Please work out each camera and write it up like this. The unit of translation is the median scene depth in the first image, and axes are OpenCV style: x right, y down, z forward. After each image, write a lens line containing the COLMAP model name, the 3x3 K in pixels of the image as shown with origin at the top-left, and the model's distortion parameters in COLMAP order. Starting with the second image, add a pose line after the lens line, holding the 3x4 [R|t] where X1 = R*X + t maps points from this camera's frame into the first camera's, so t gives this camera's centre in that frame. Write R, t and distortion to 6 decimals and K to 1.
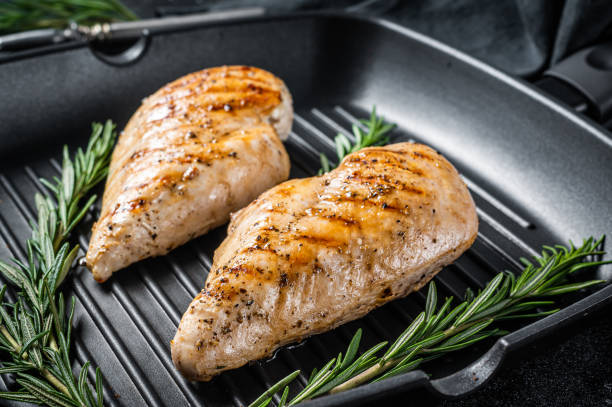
lens RADIAL K [[1106.3, 0, 380.1], [0, 1106.3, 203.5], [0, 0, 1]] dist [-0.039634, -0.009715]
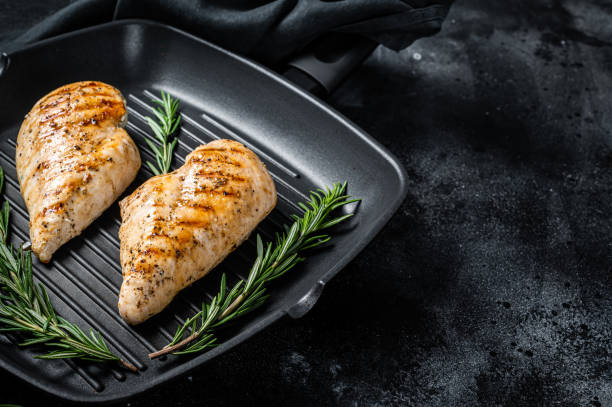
lens RADIAL K [[910.1, 0, 306.0], [0, 910.1, 203.5], [0, 0, 1]] dist [0.014531, 0.040372]
pose [[0.958211, -0.130904, 0.254354, -0.218074], [0.073211, 0.971762, 0.224317, -0.267313], [-0.276536, -0.196321, 0.940737, -0.280804]]
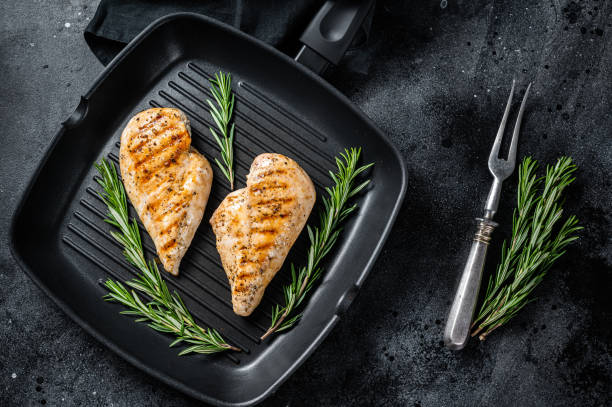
lens RADIAL K [[910.1, 0, 306.0], [0, 910.1, 203.5], [0, 0, 1]] dist [0.014531, 0.040372]
pose [[0.916818, -0.399305, 0.000105, 0.061005], [0.235971, 0.542009, 0.806563, -1.514890], [-0.322121, -0.739447, 0.591148, -0.127751]]
